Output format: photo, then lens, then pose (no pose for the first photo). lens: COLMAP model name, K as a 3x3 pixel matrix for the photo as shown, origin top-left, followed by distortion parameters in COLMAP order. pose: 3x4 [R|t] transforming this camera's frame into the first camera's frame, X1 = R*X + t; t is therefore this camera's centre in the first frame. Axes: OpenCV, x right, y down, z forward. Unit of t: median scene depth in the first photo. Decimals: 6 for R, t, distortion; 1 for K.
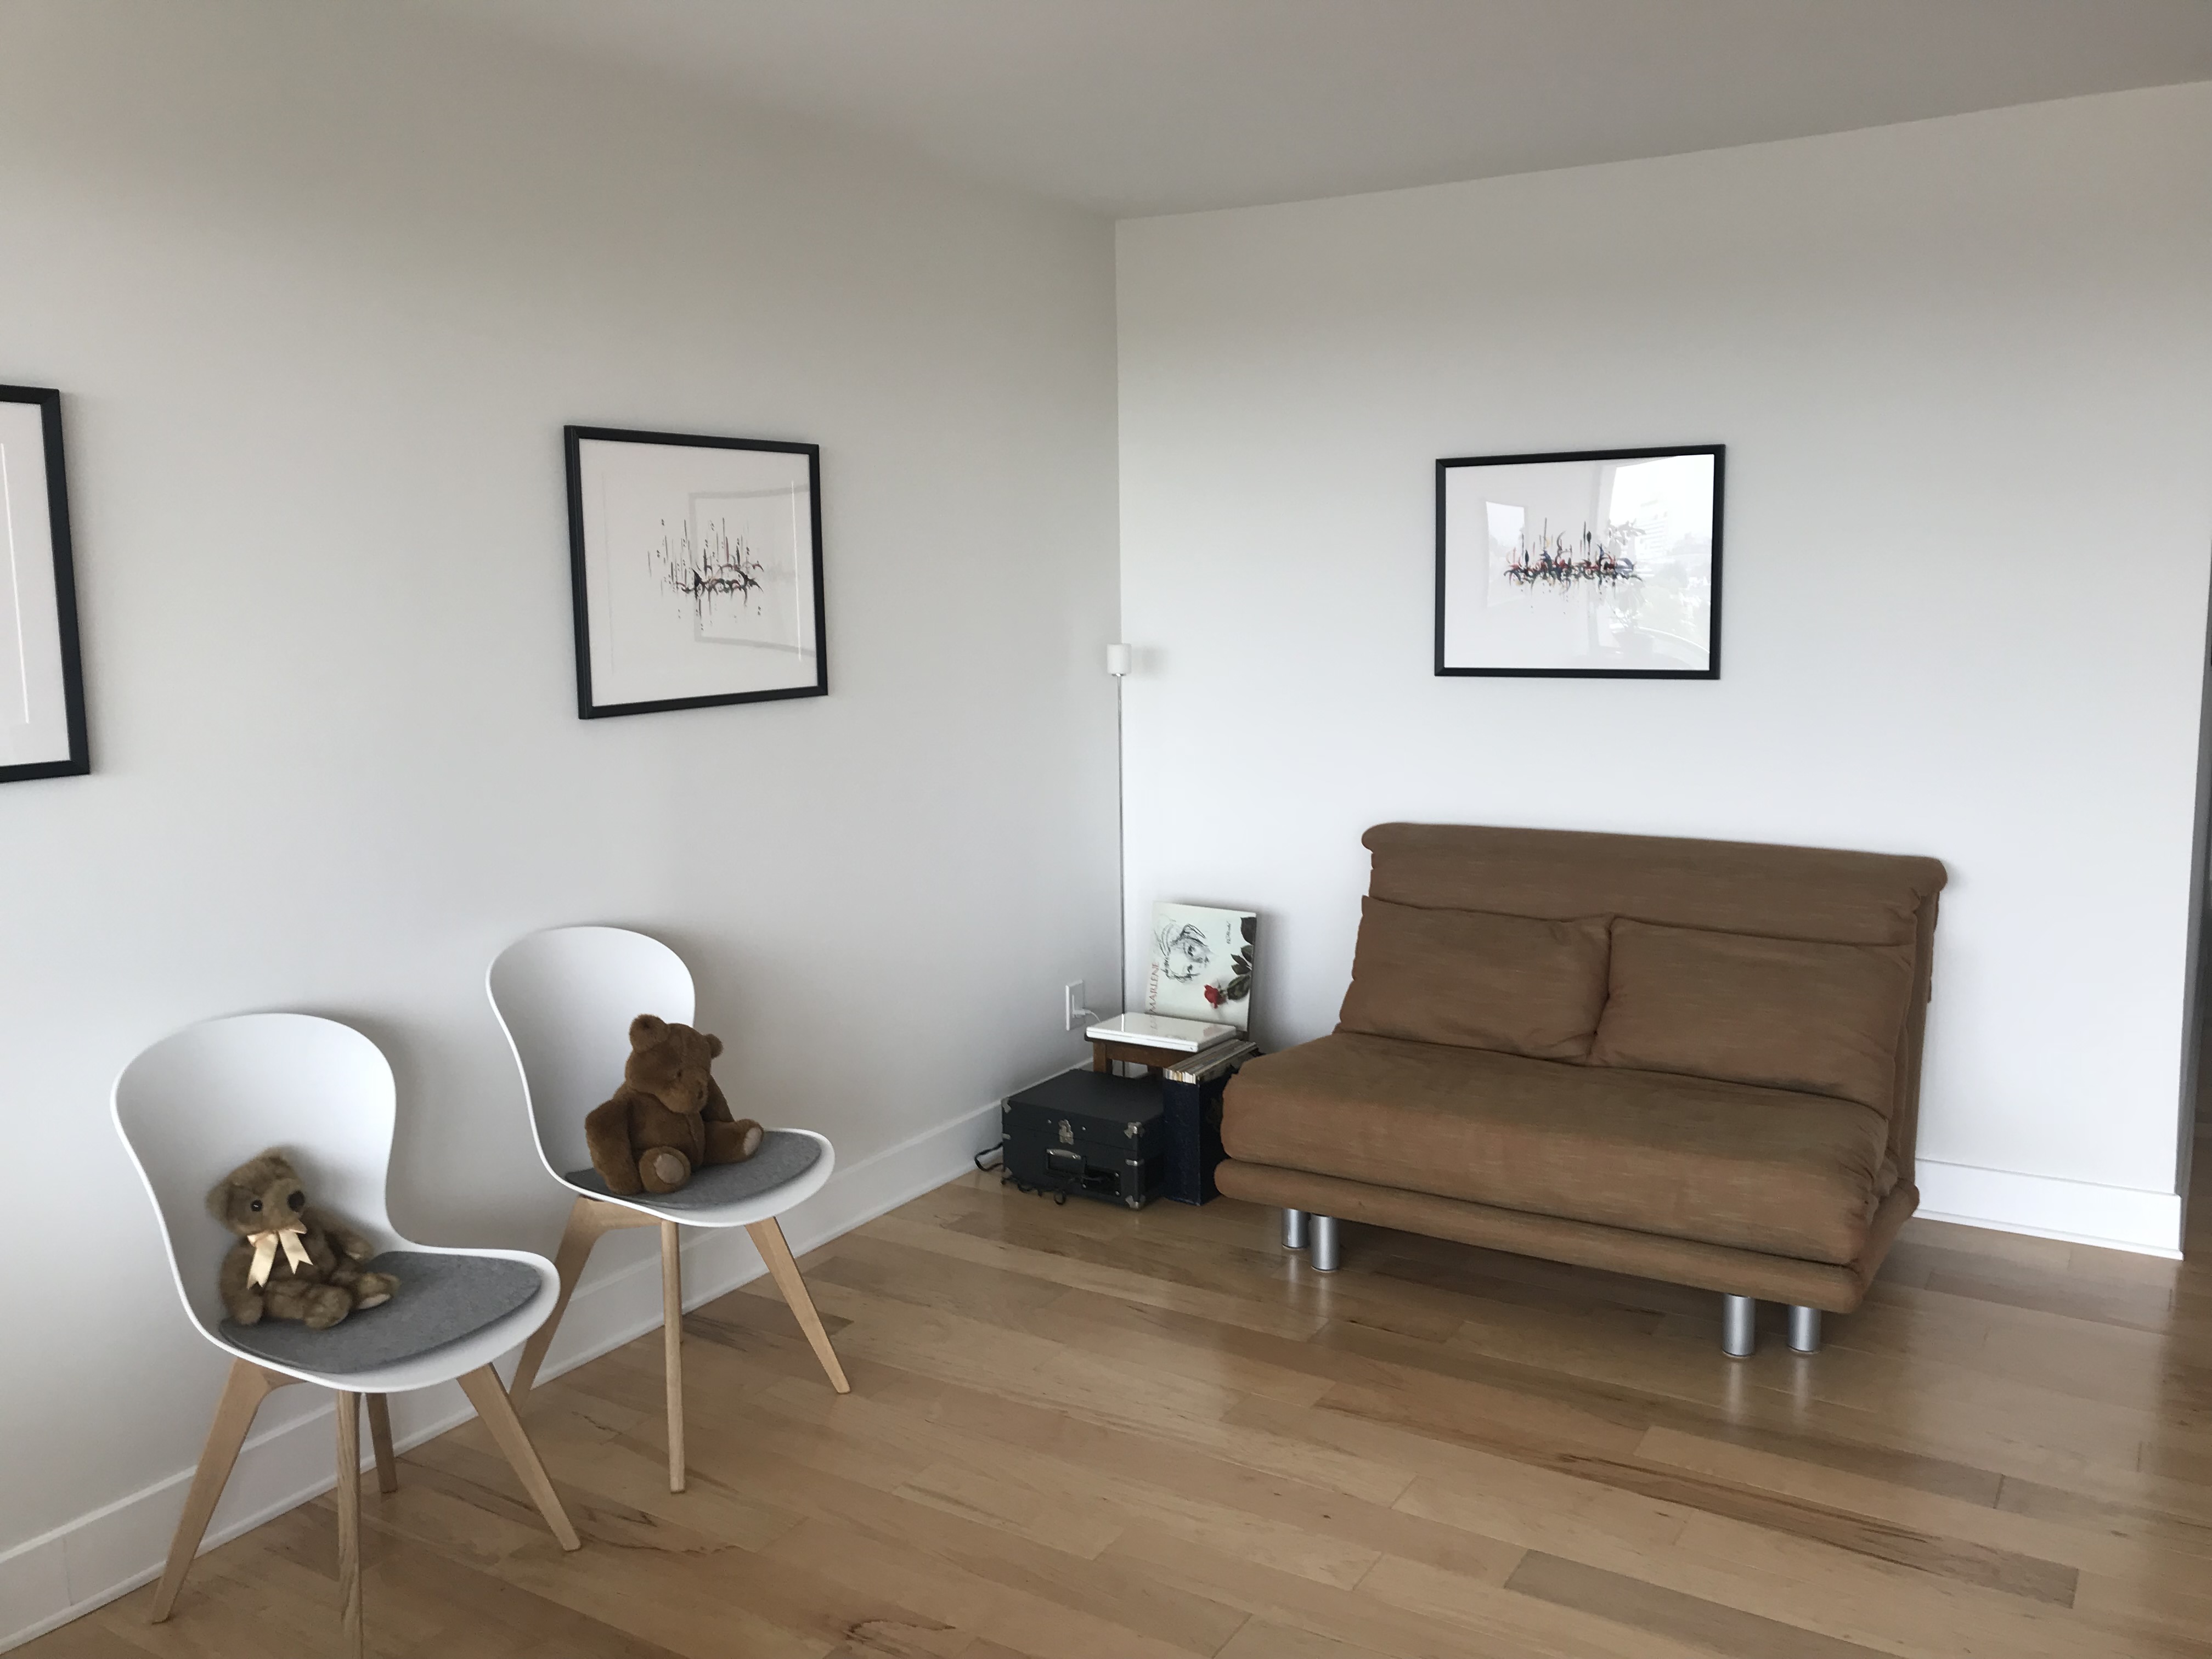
lens RADIAL K [[1806.9, 0, 1106.0], [0, 1806.9, 829.5], [0, 0, 1]] dist [0.022819, 0.006170]
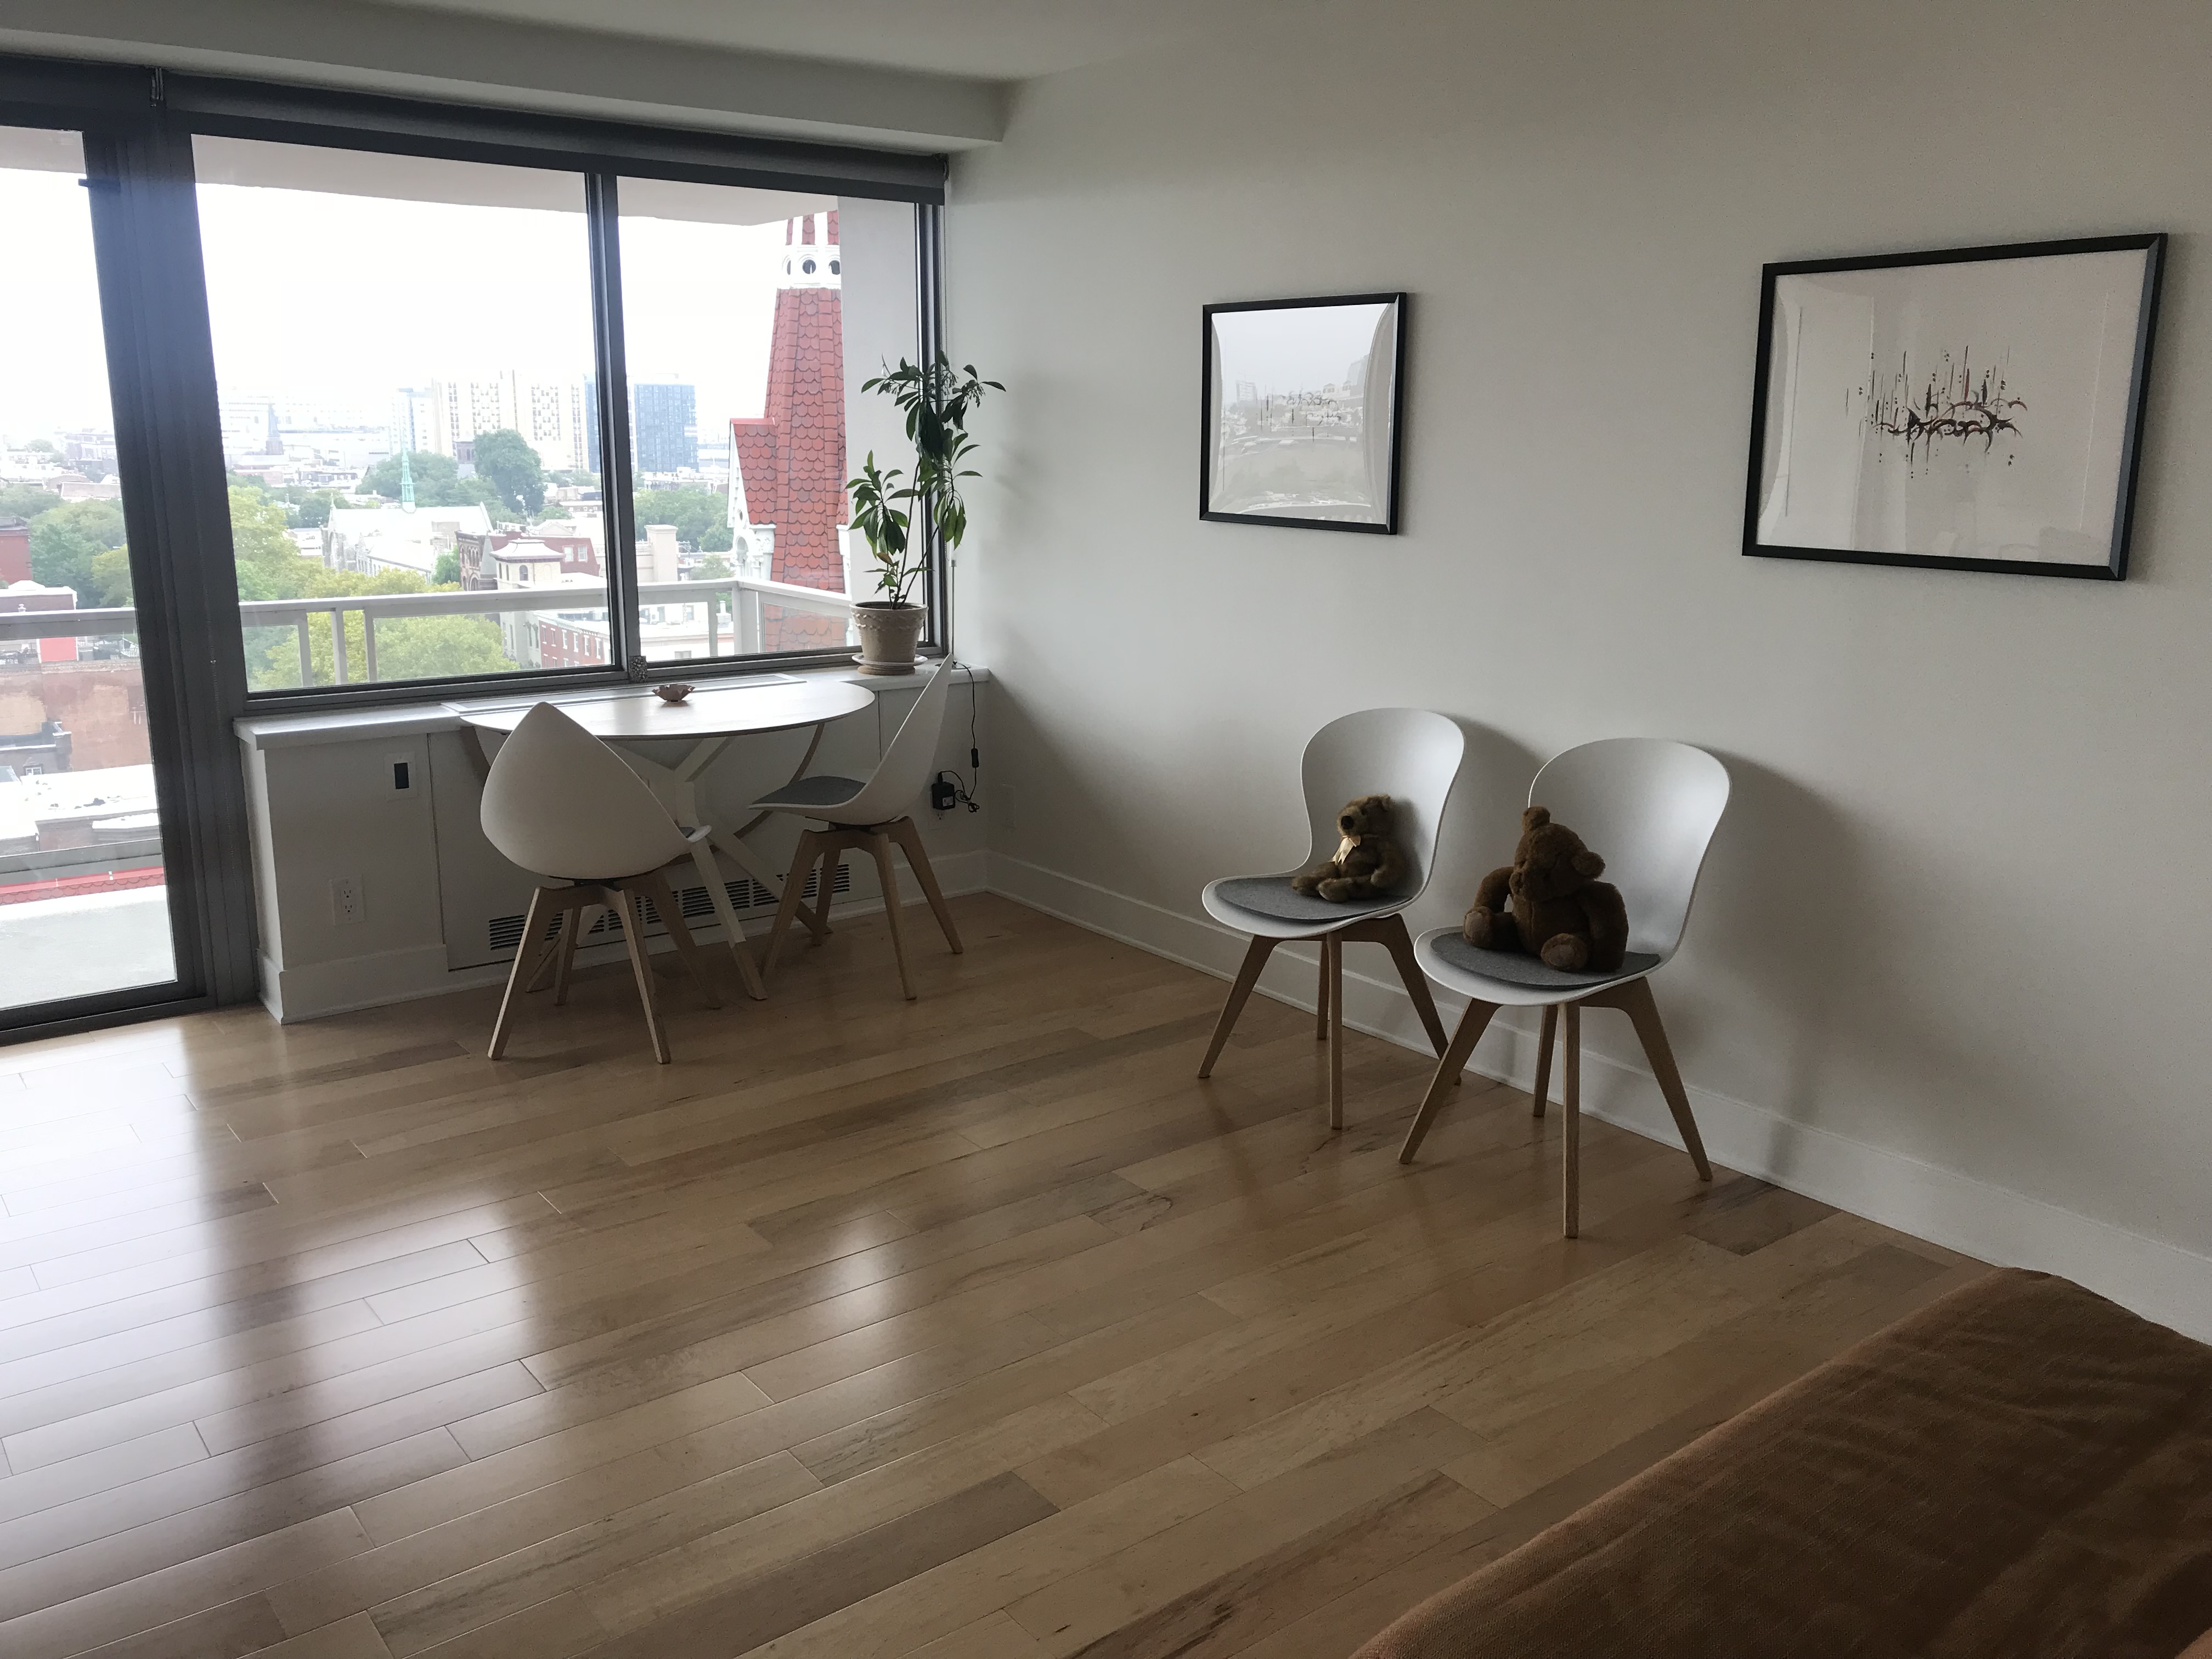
lens RADIAL K [[1806.9, 0, 1106.0], [0, 1806.9, 829.5], [0, 0, 1]] dist [0.022819, 0.006170]
pose [[-0.366958, 0.214751, -0.905110, 0.760668], [-0.136146, 0.950112, 0.280626, -0.143177], [0.920221, 0.226205, -0.319414, 0.964498]]
